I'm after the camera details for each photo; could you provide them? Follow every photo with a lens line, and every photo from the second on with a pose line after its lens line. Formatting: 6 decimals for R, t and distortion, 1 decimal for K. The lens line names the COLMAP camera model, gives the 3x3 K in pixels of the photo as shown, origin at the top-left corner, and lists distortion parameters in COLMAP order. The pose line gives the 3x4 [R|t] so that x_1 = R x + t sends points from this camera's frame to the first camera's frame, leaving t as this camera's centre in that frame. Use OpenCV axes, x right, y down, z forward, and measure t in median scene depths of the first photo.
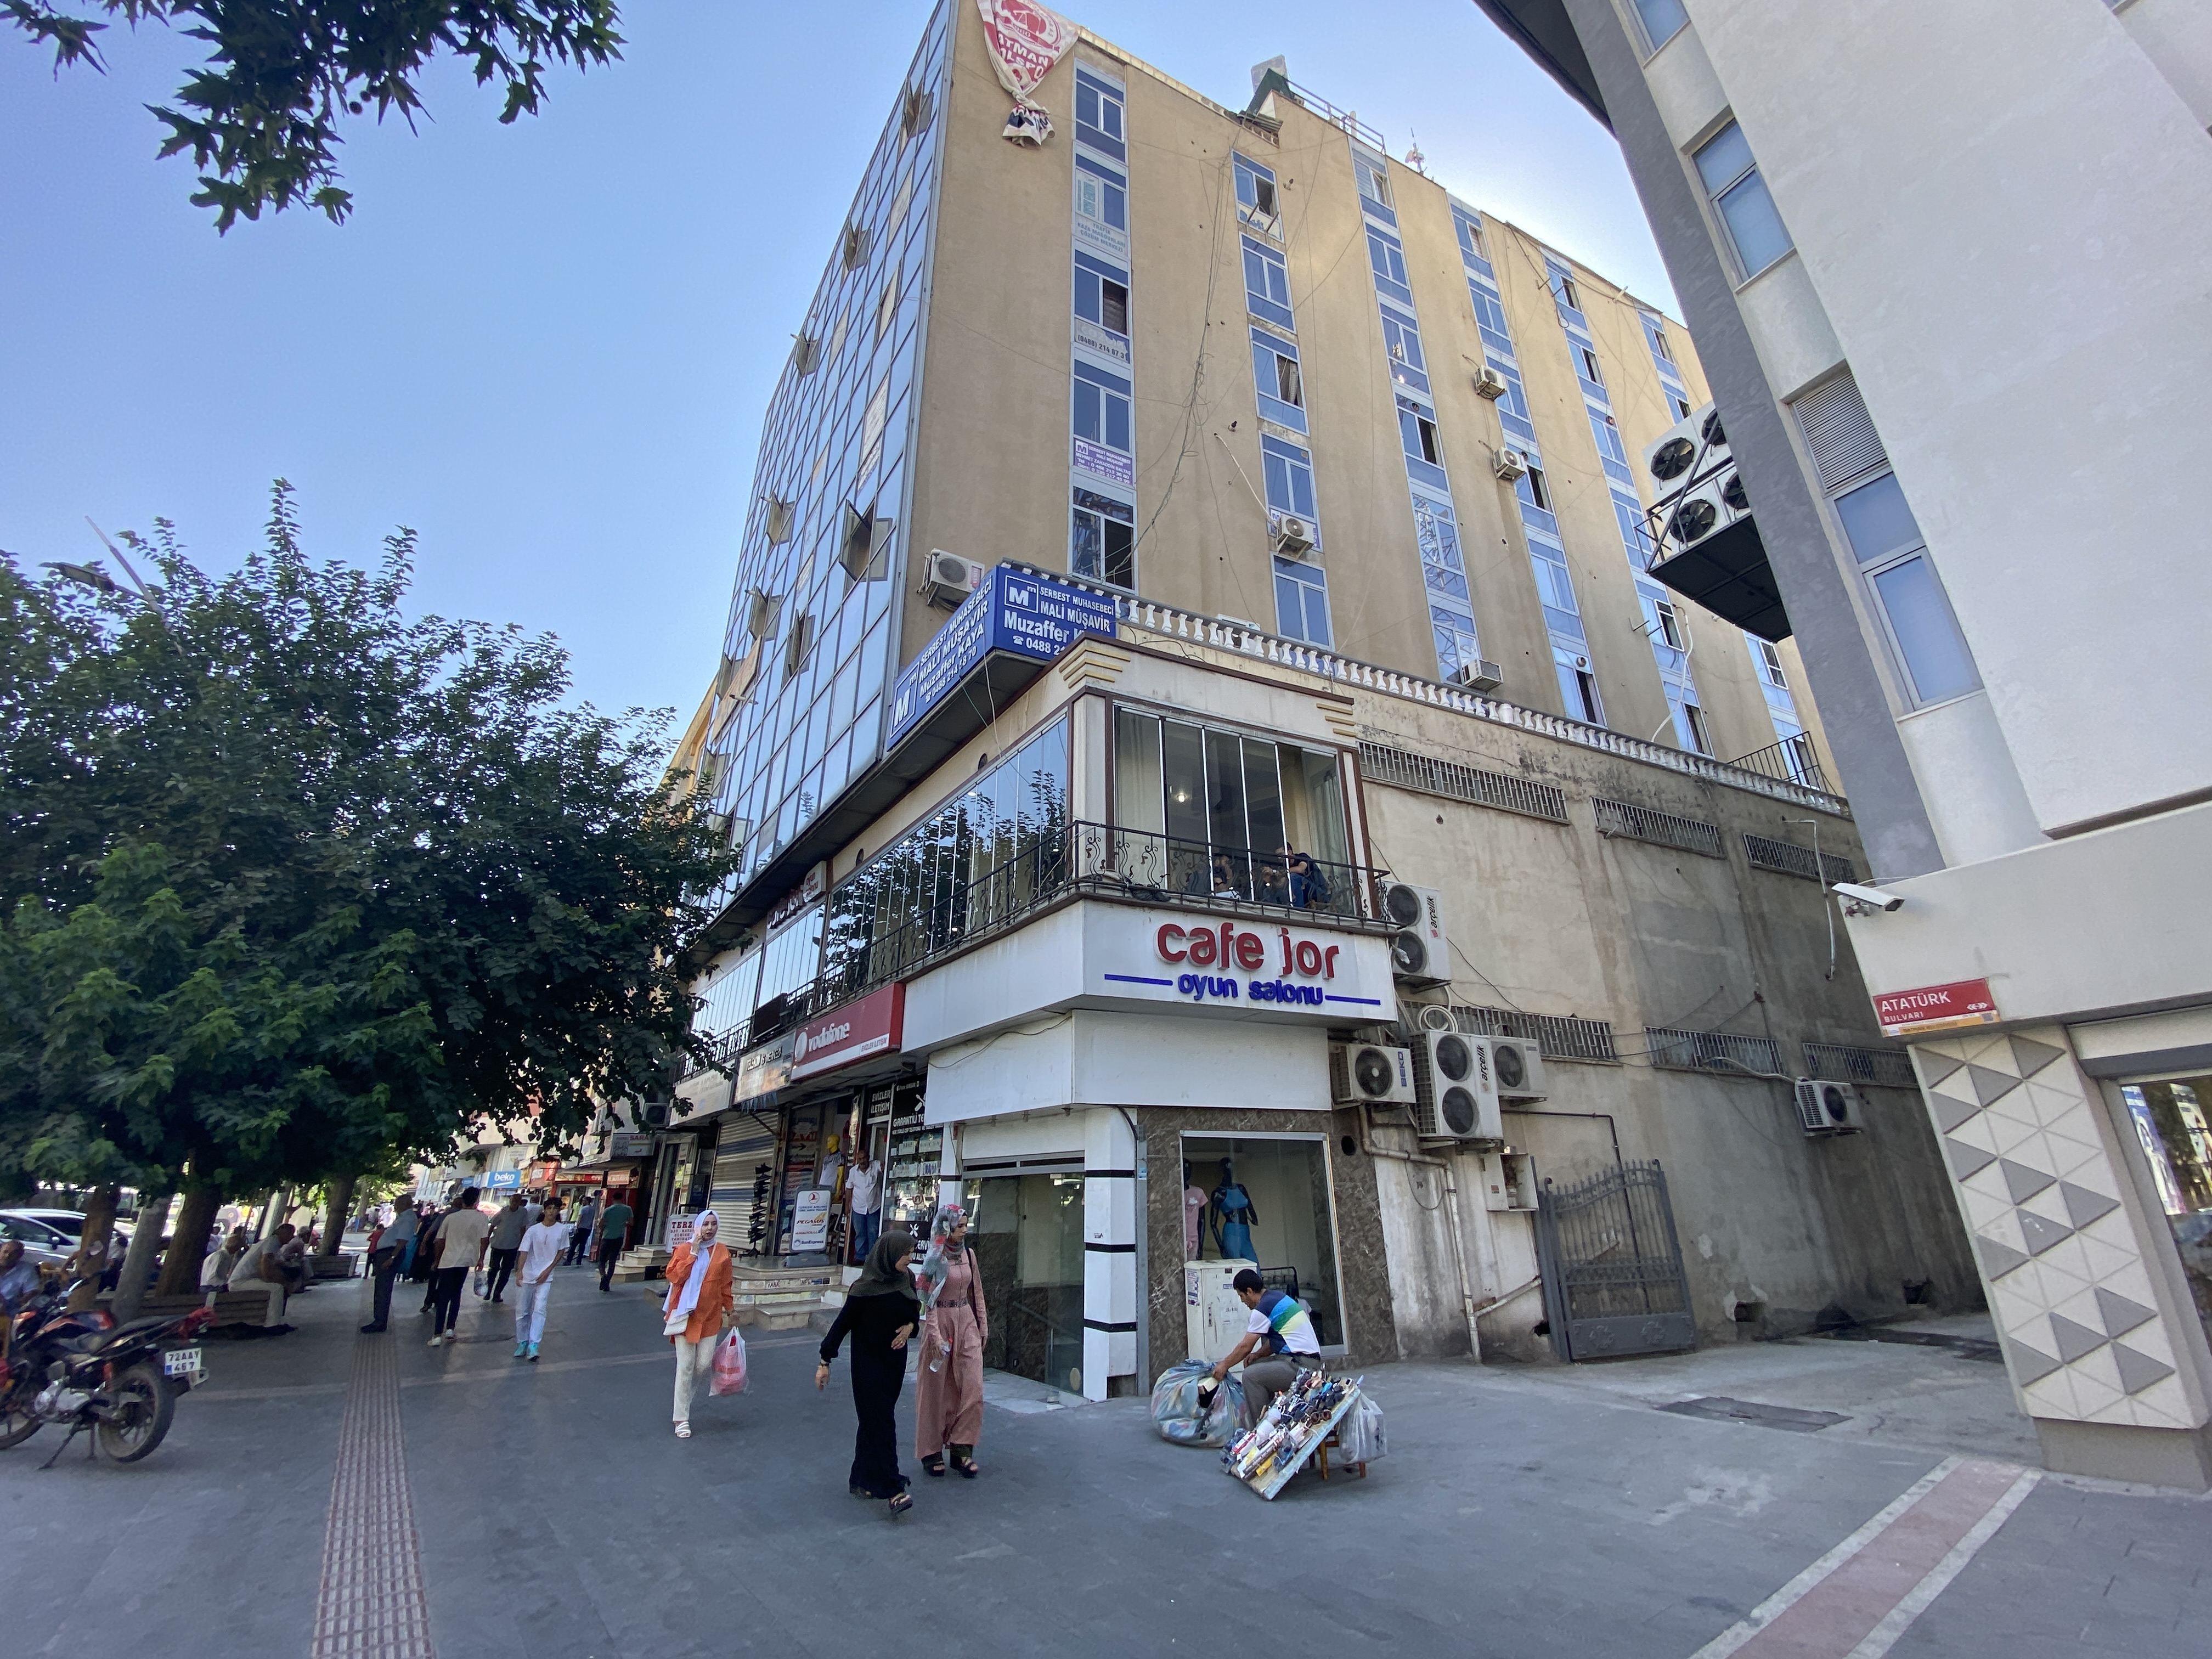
lens RADIAL K [[890.9, 0, 1100.5], [0, 890.9, 828.4], [0, 0, 1]] dist [0.014563, -0.018769]
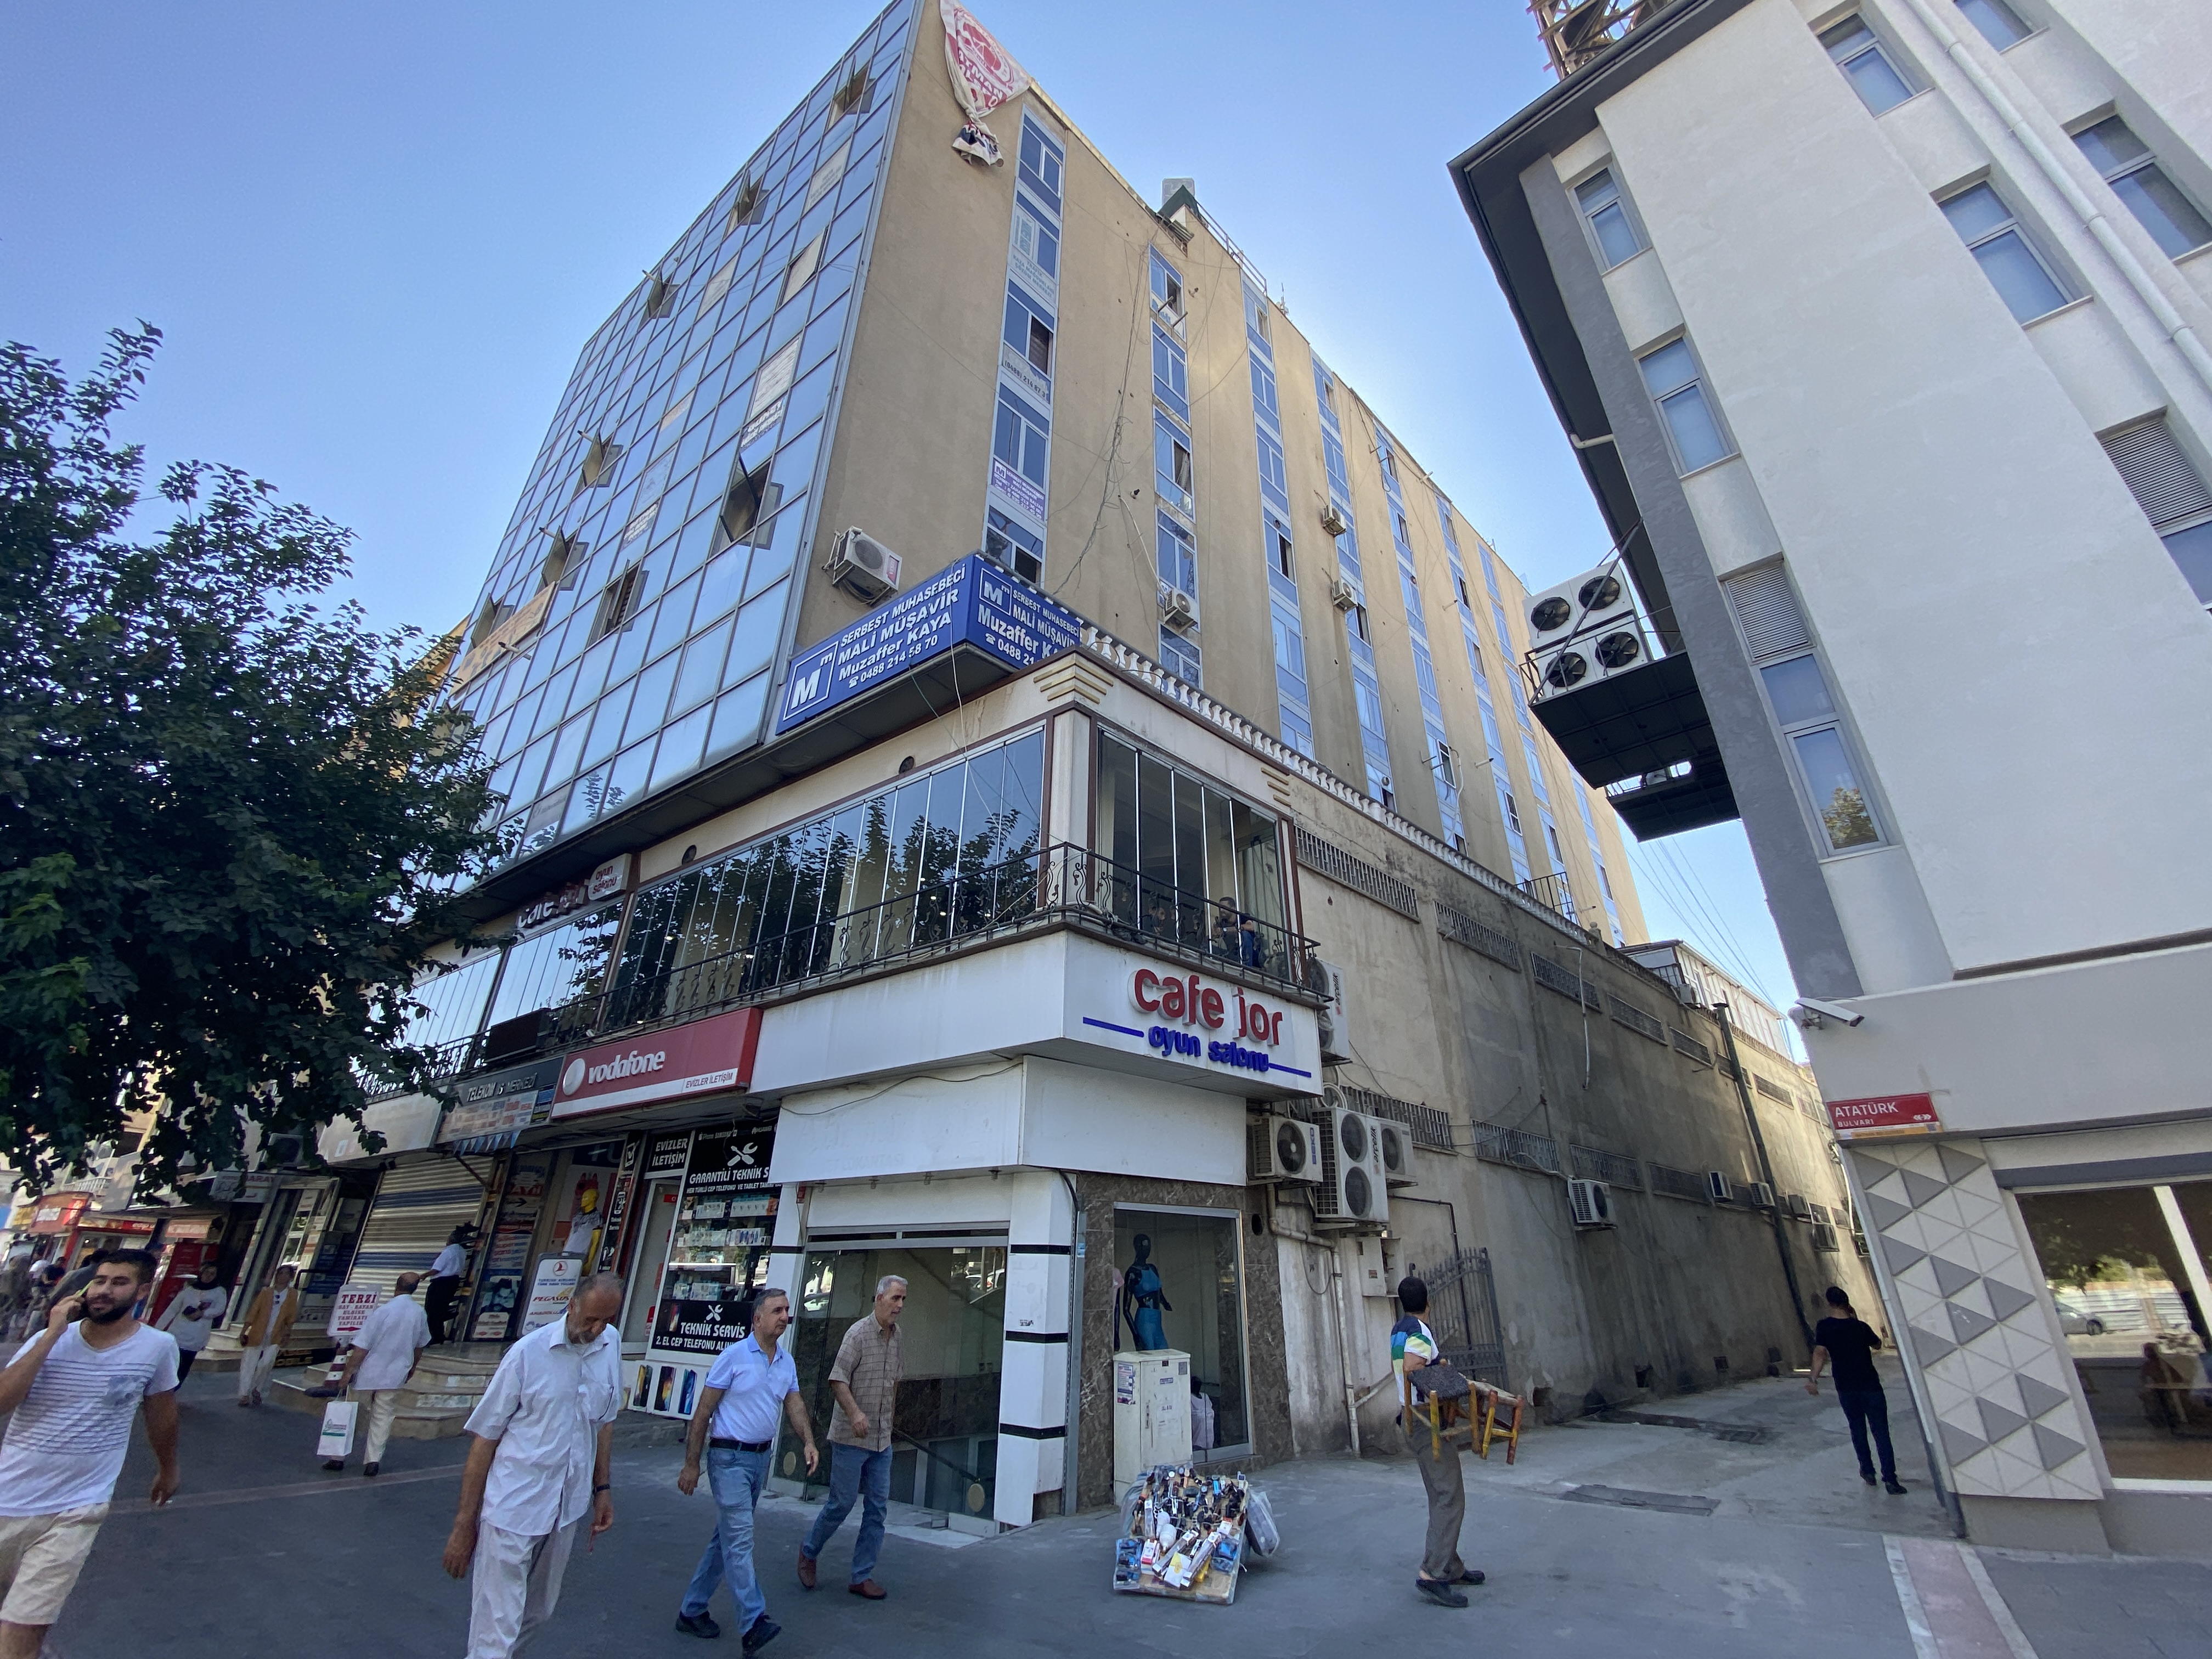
lens RADIAL K [[890.9, 0, 1100.5], [0, 890.9, 828.4], [0, 0, 1]] dist [0.014563, -0.018769]
pose [[0.945668, 0.159120, 0.283537, -0.191616], [-0.138217, 0.986083, -0.092397, 0.042335], [-0.294293, 0.048187, 0.954500, 0.100576]]
